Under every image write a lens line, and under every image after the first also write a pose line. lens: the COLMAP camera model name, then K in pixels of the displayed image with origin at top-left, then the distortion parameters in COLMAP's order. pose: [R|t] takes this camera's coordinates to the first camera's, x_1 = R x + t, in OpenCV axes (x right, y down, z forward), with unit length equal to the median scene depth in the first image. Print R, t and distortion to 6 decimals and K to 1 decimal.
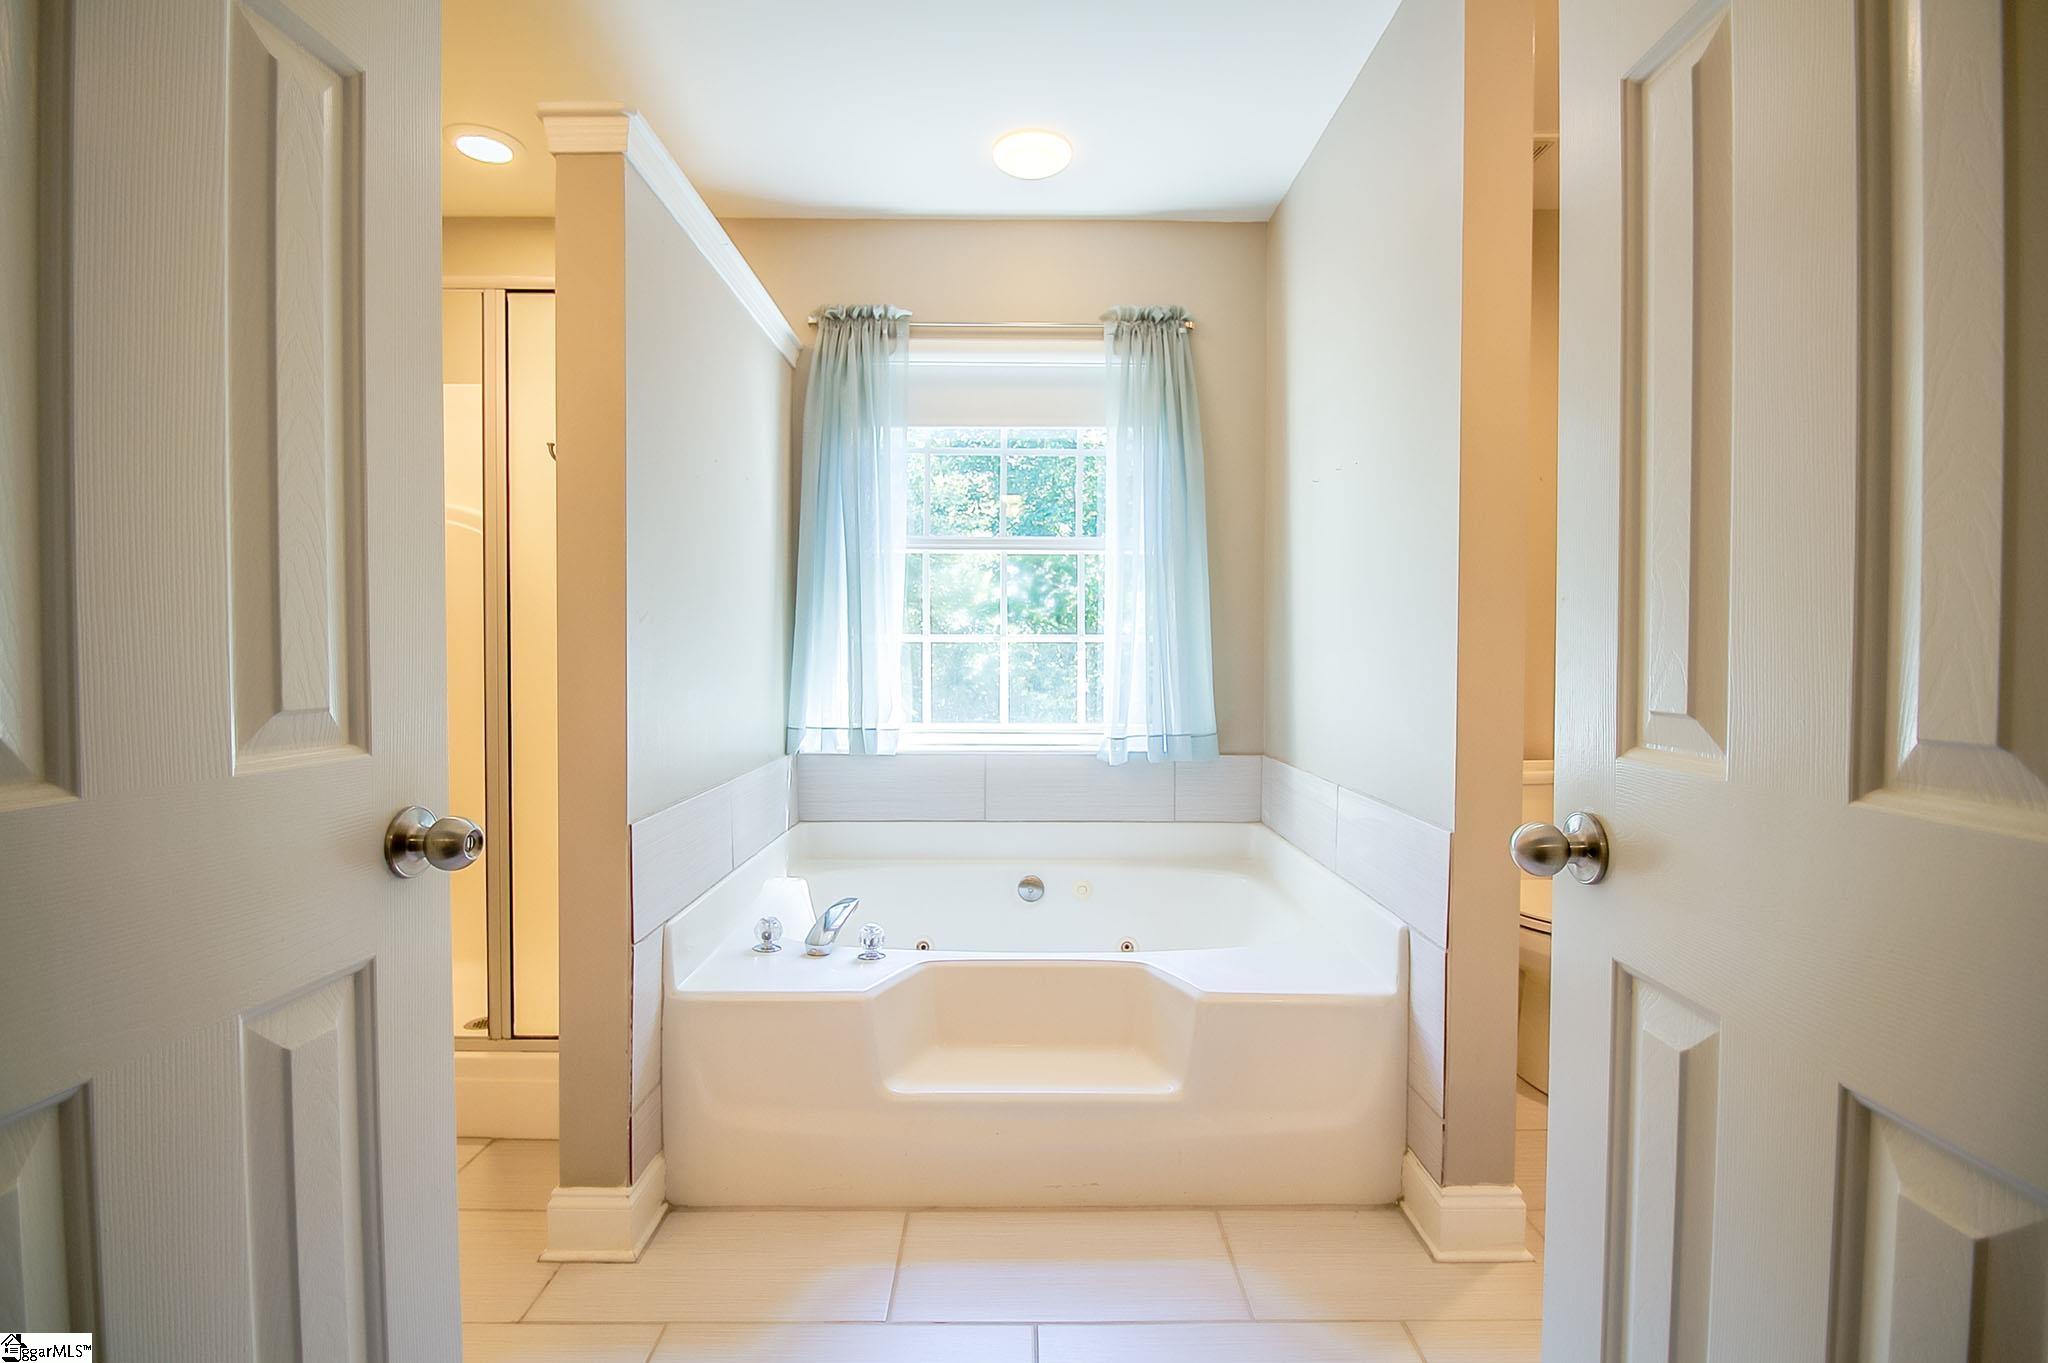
lens RADIAL K [[983.2, 0, 1028.8], [0, 983.2, 678.3], [0, 0, 1]] dist [0.003367, -0.015248]
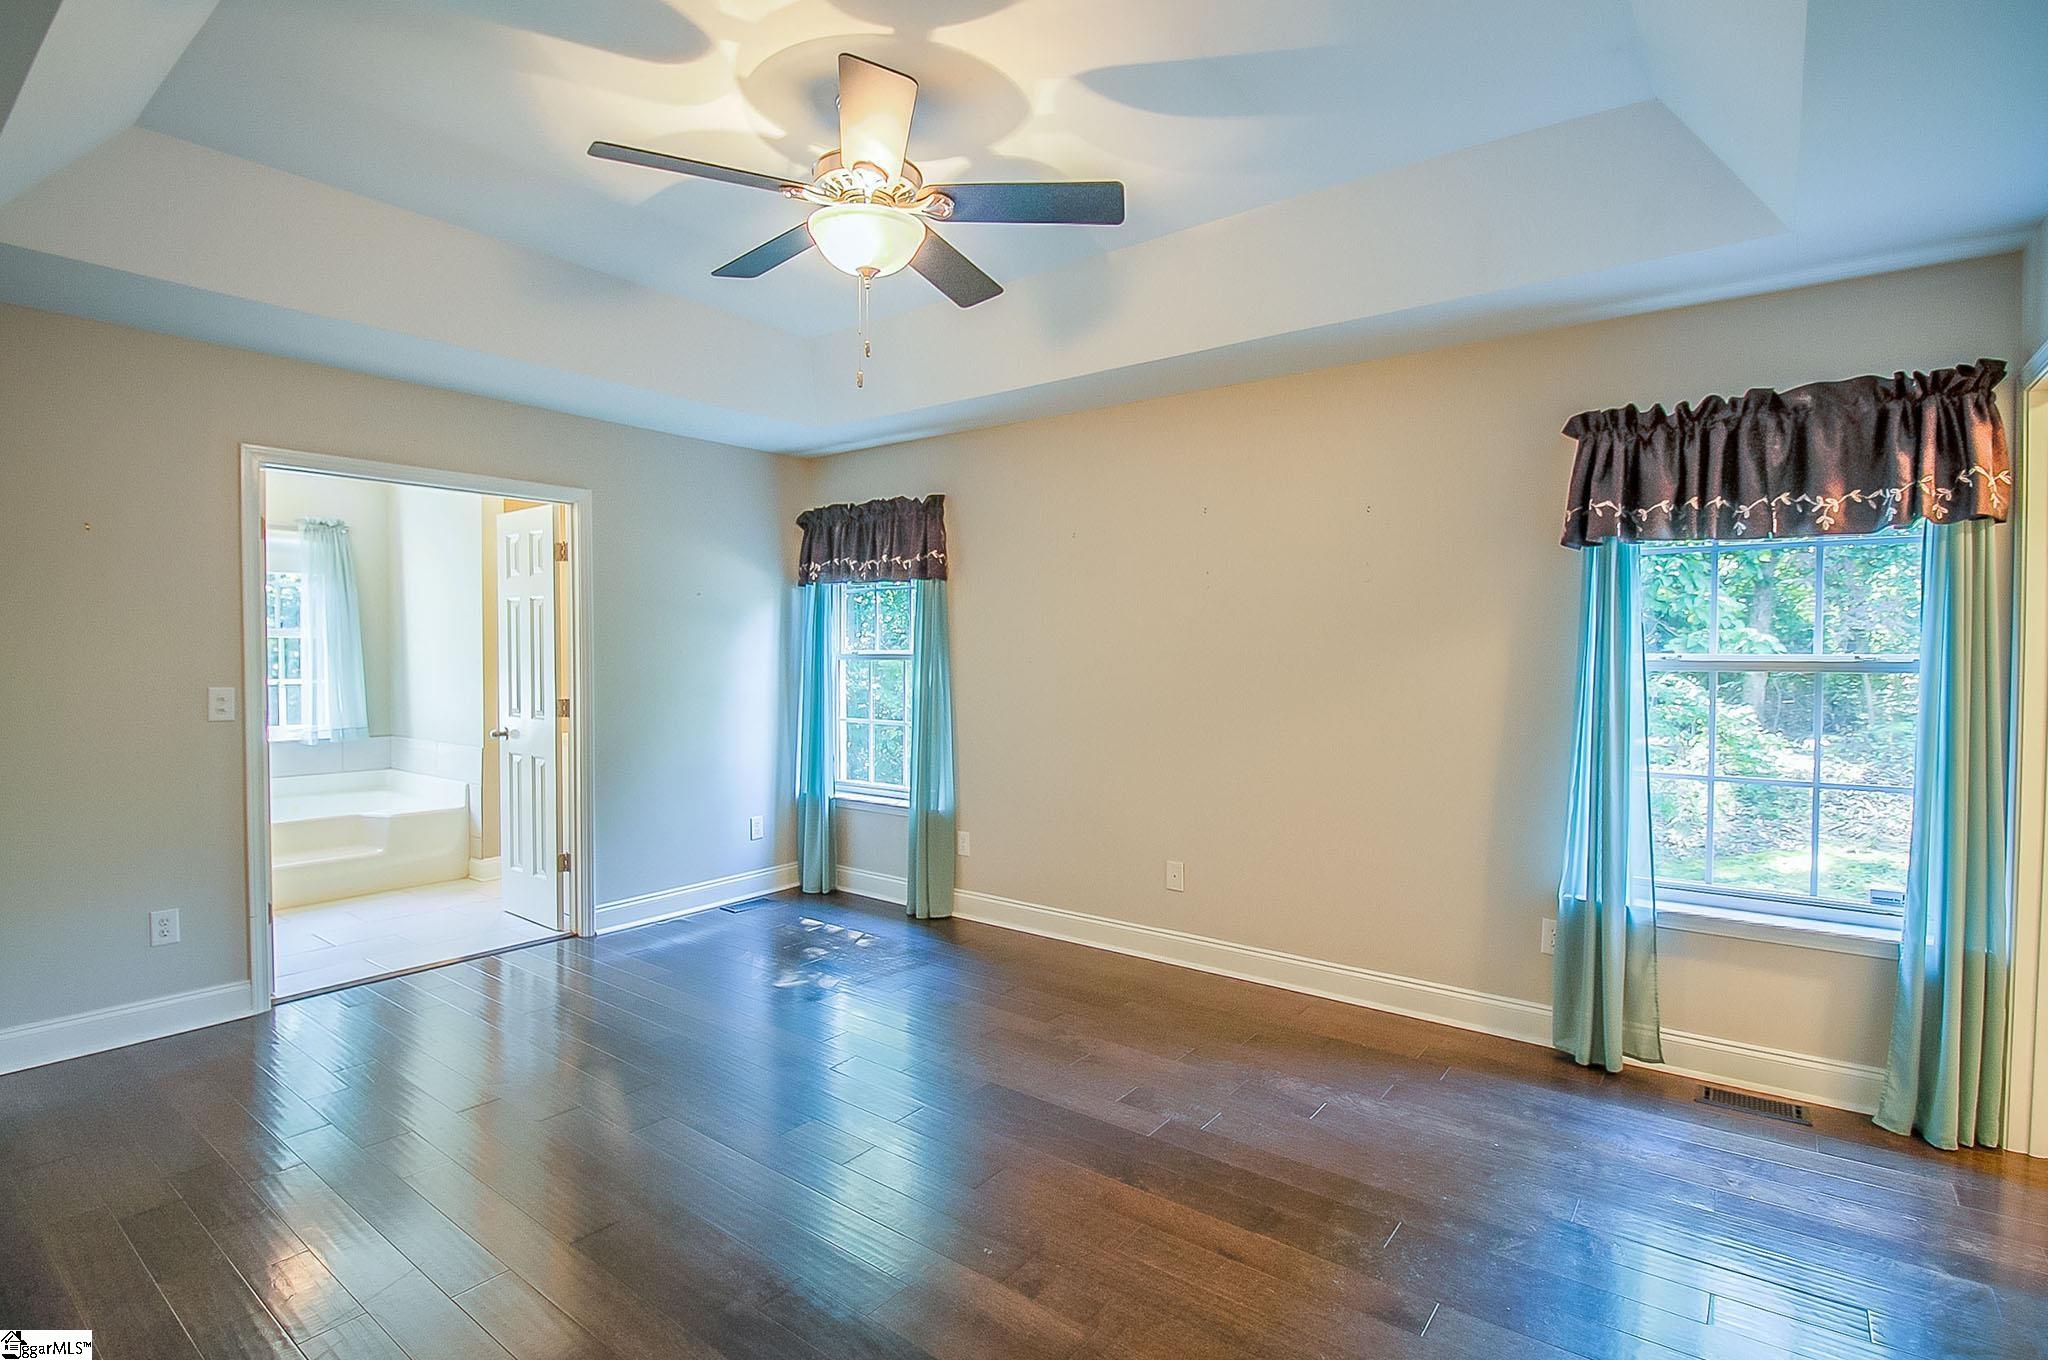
lens RADIAL K [[983.2, 0, 1028.8], [0, 983.2, 676.8], [0, 0, 1]] dist [0.003367, -0.015248]
pose [[0.616123, -0.013299, 0.787538, -0.617239], [0.011872, 0.999901, 0.007597, -0.051587], [-0.787561, 0.004669, 0.616220, -1.477305]]
